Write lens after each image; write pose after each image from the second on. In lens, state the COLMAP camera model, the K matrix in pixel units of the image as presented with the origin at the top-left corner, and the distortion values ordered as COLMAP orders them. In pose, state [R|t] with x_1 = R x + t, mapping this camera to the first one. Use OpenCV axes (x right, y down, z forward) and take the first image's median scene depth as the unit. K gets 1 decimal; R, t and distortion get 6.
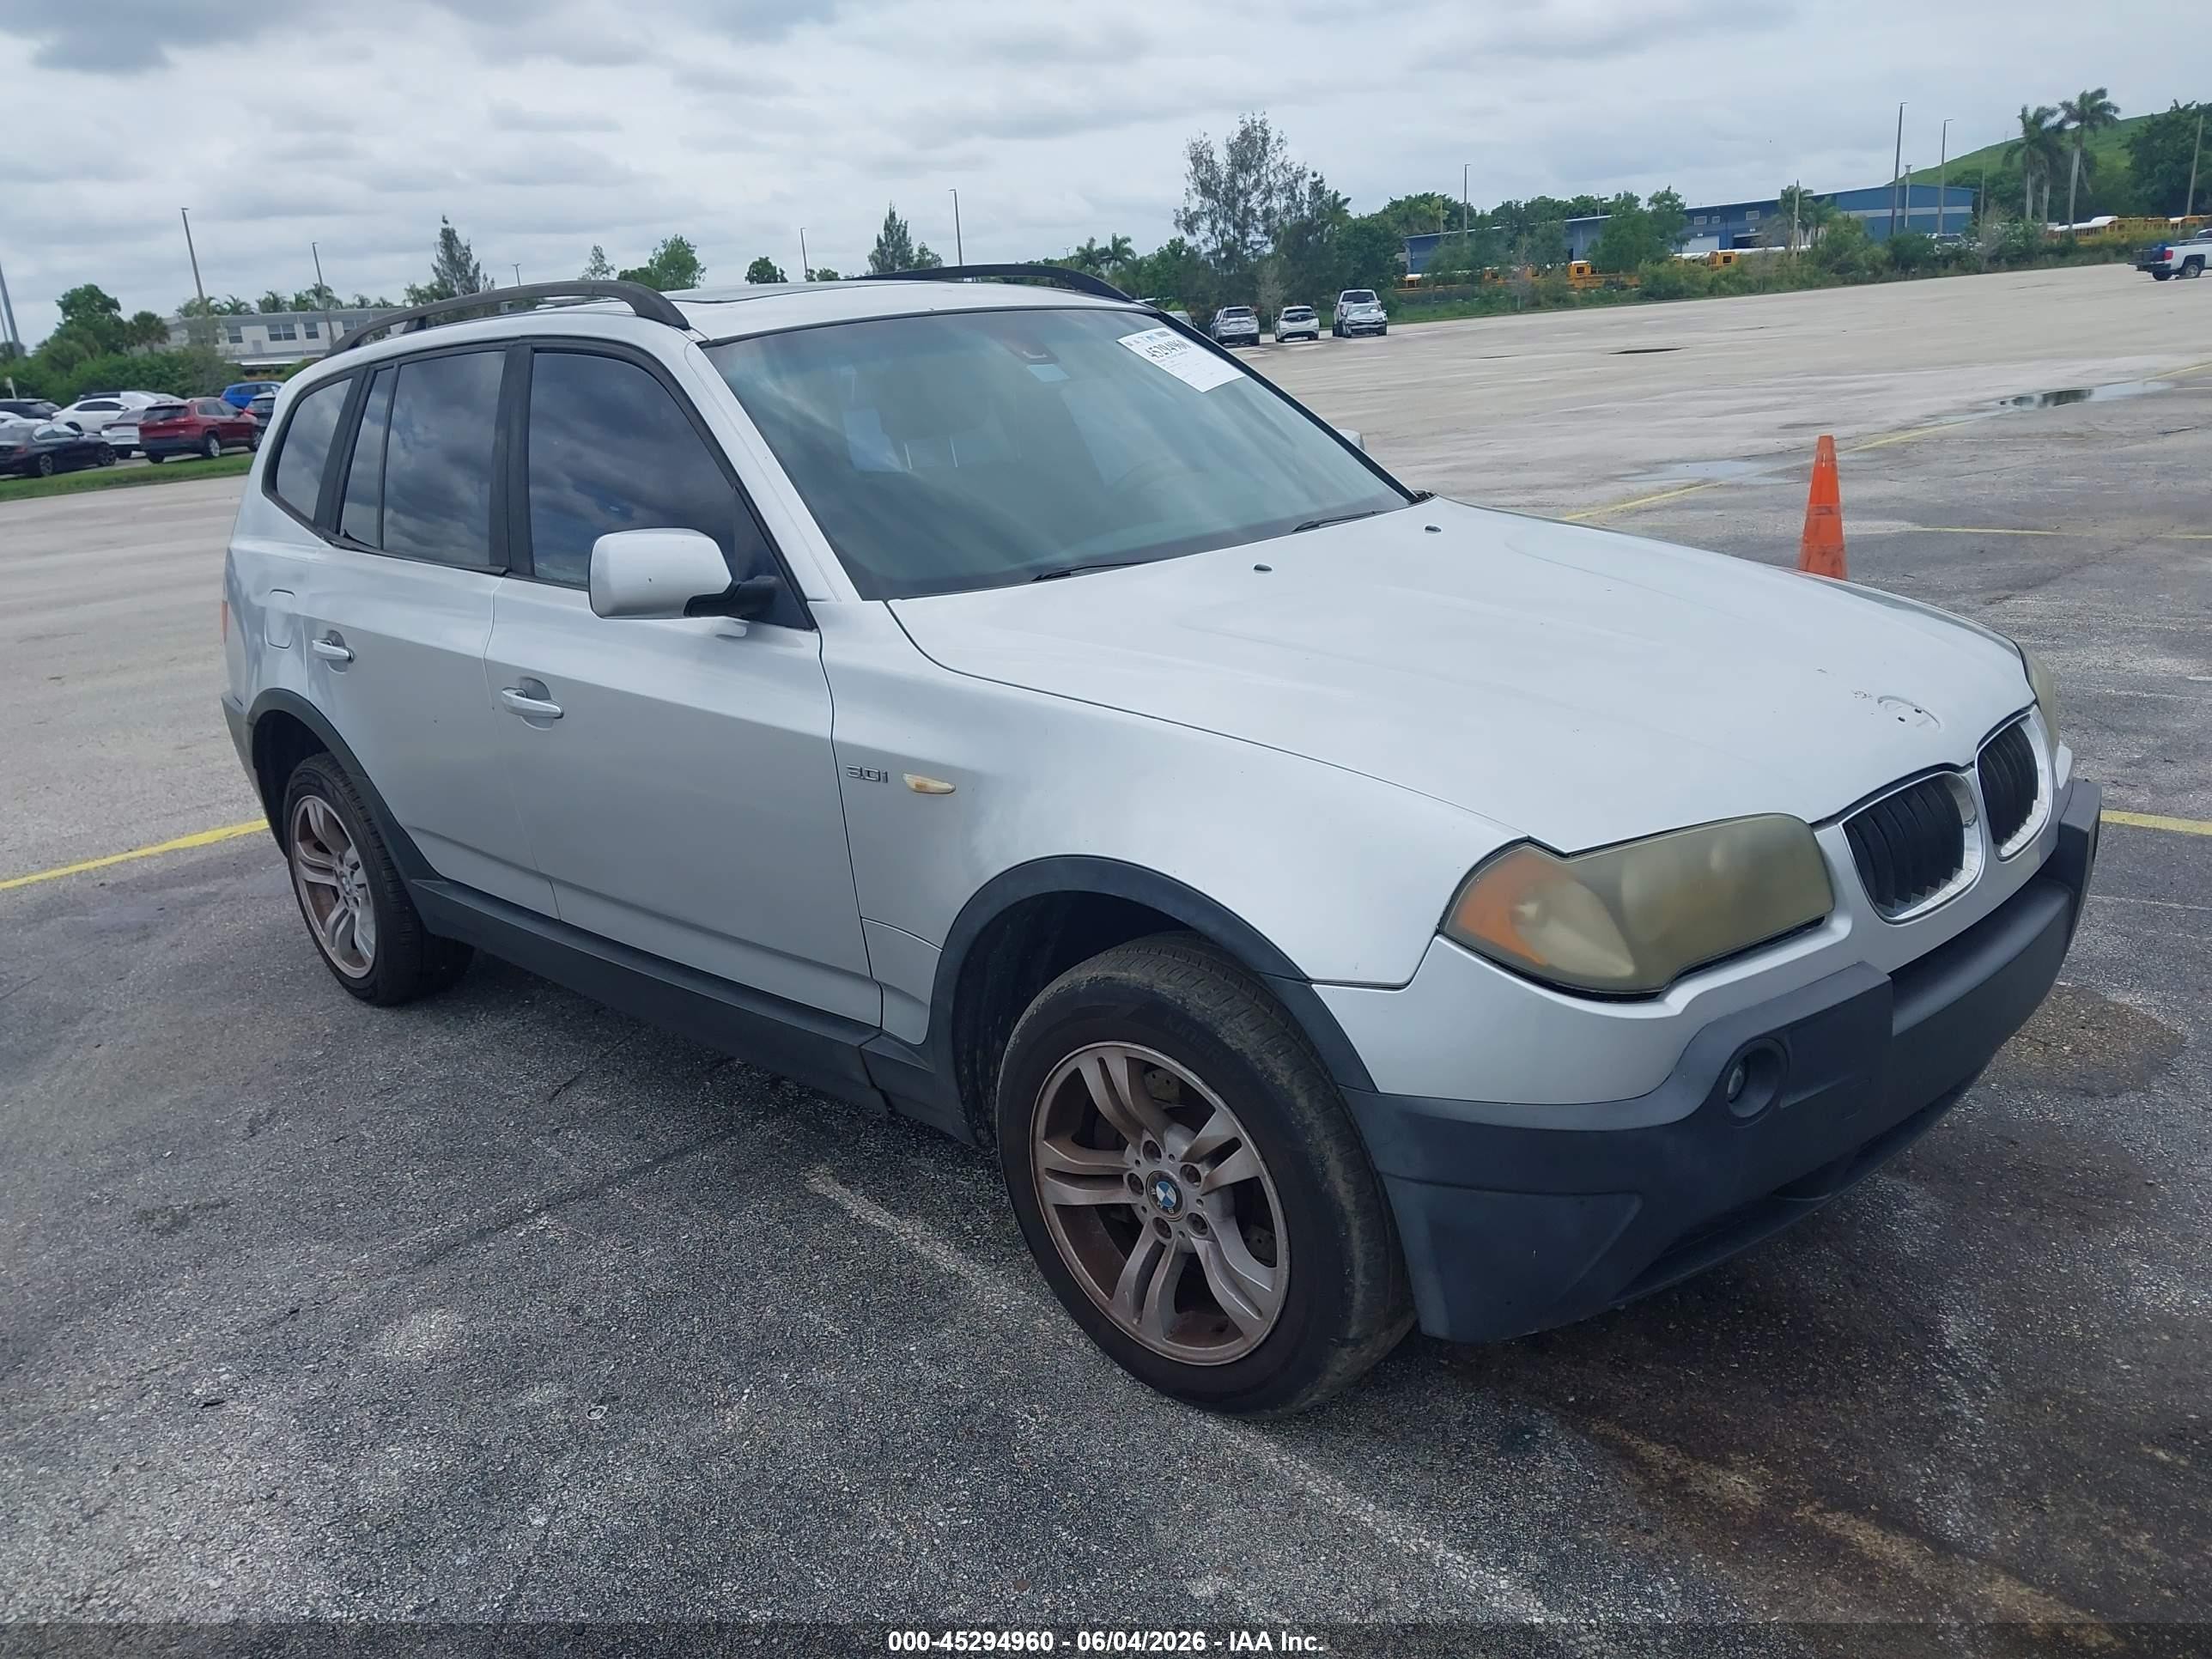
lens RADIAL K [[2169.0, 0, 1106.0], [0, 2169.0, 829.5], [0, 0, 1]] dist [0.004042, 0.001771]
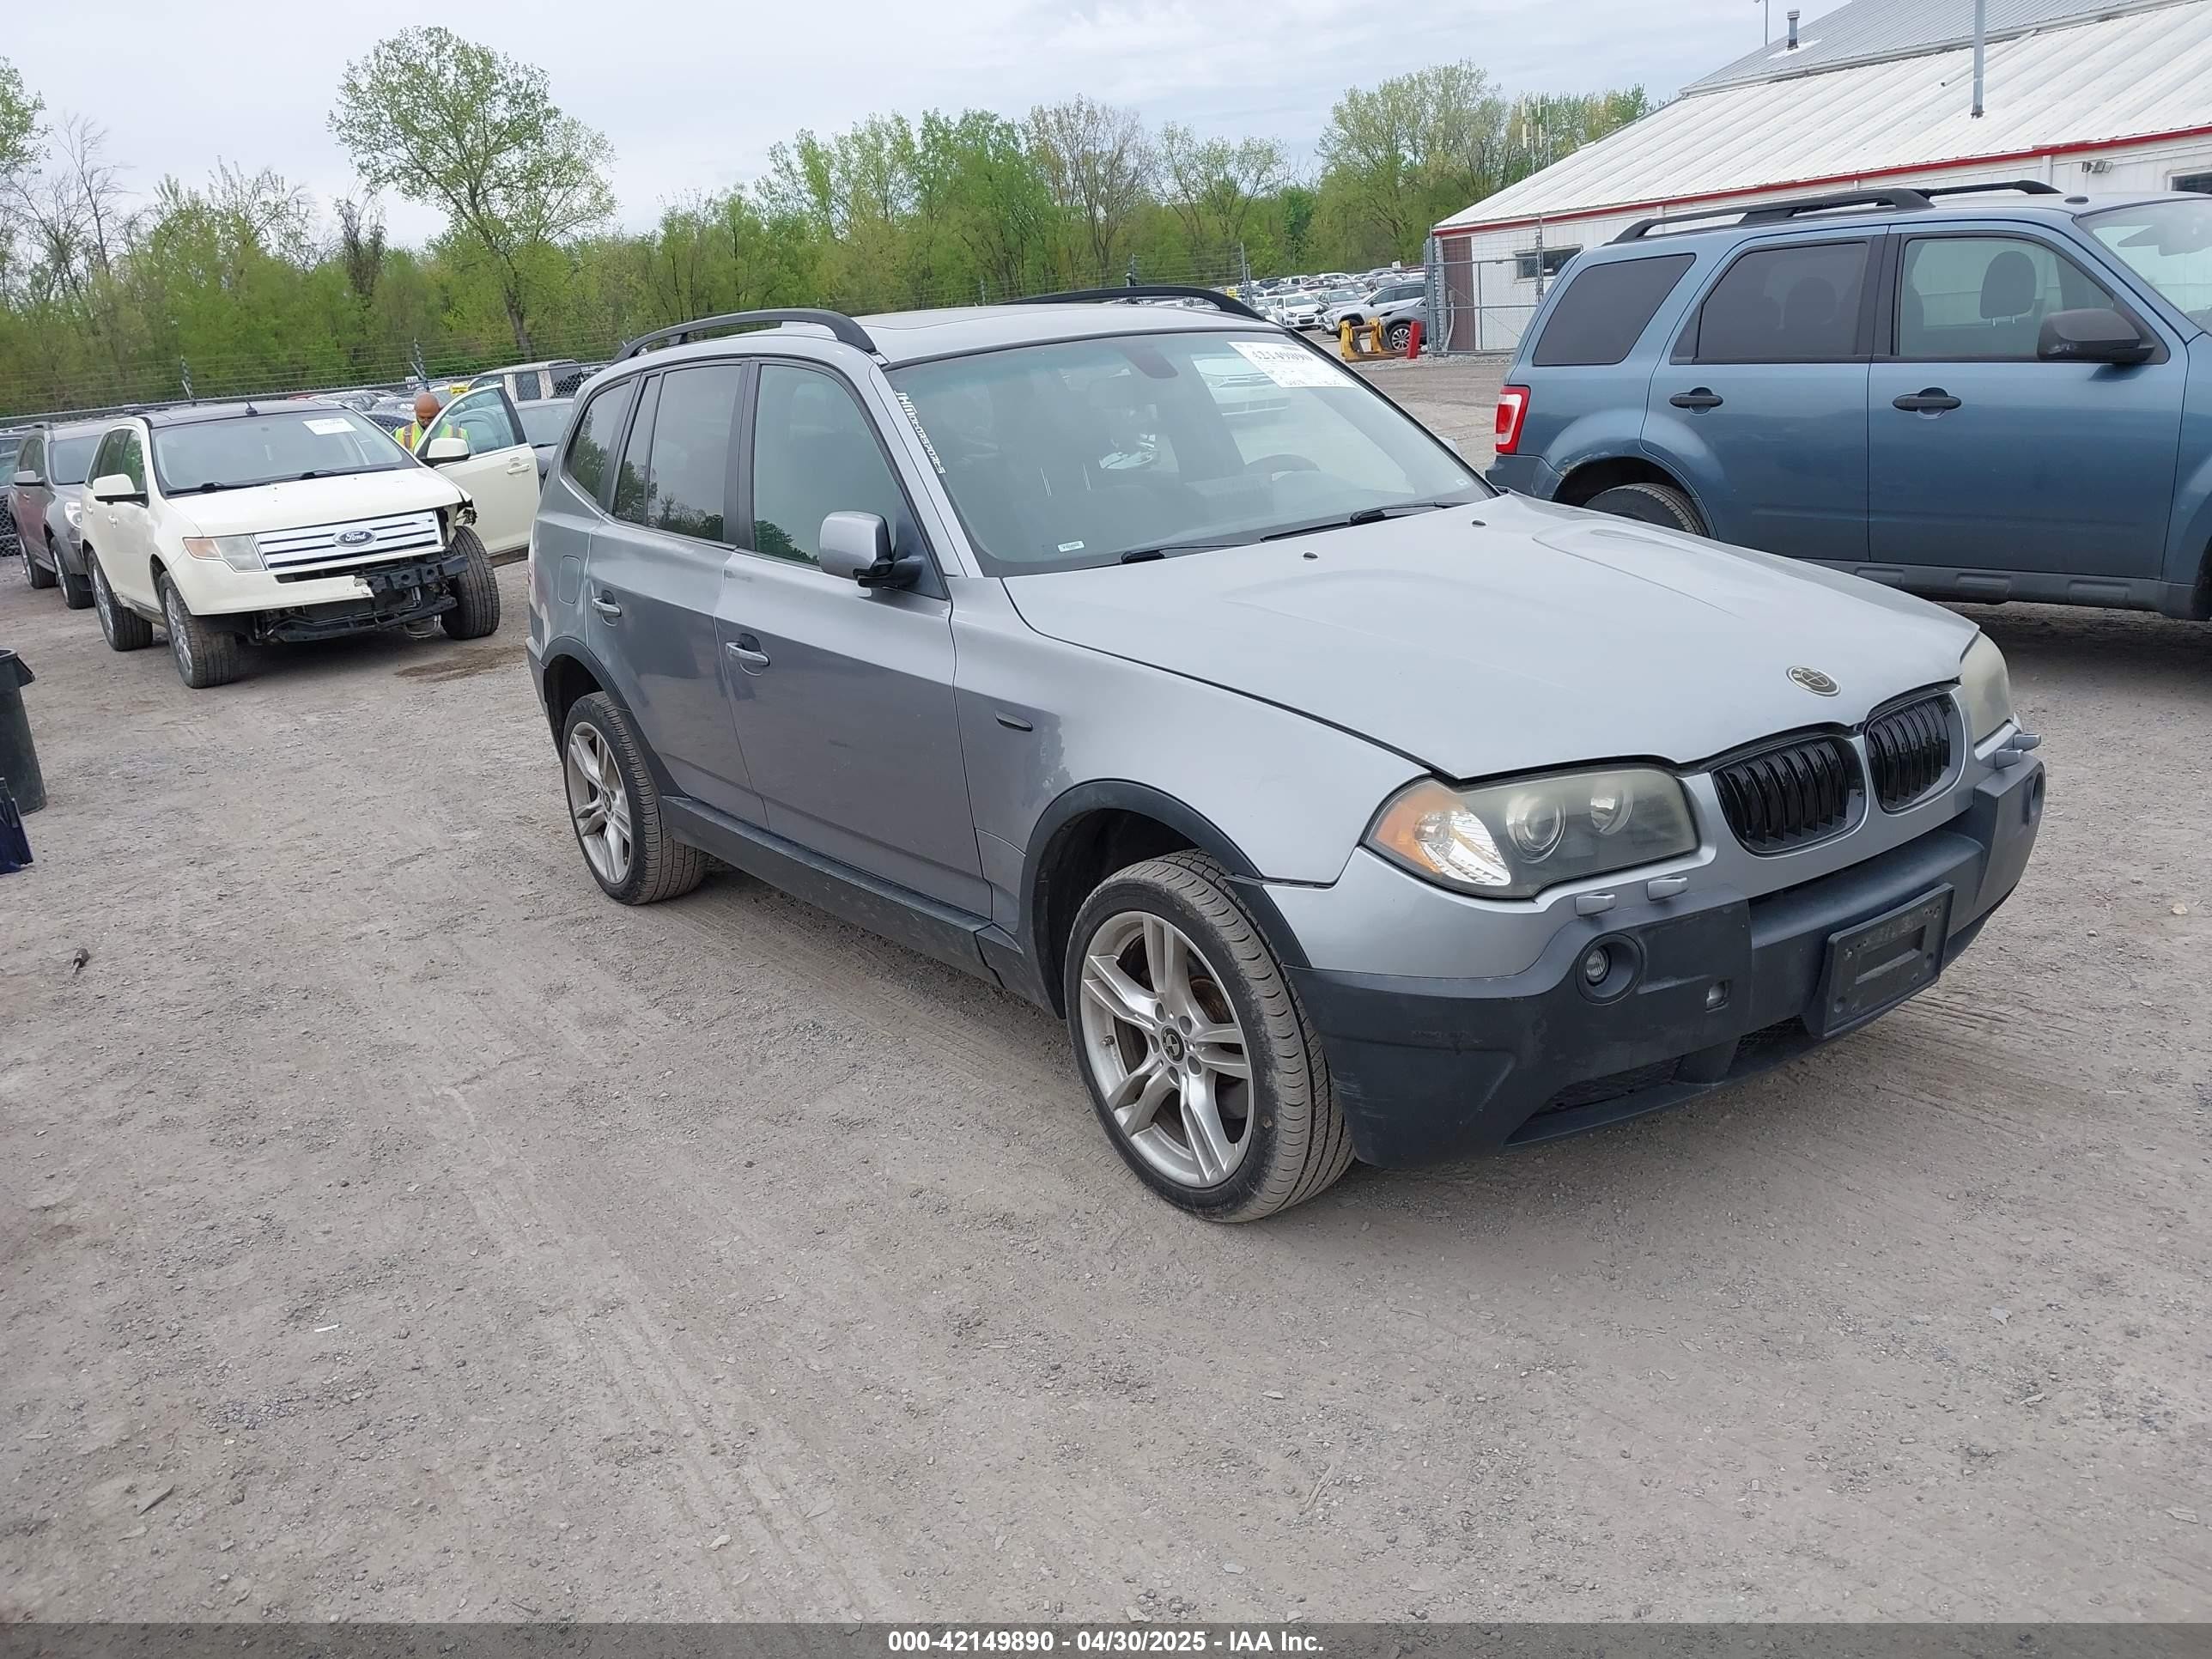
lens RADIAL K [[2169.0, 0, 1106.0], [0, 2169.0, 829.5], [0, 0, 1]] dist [0.004042, 0.001771]
pose [[0.988631, 0.035636, -0.146078, 0.146640], [-0.033497, 0.999293, 0.017078, 0.016902], [0.146583, -0.011991, 0.989126, -0.232882]]
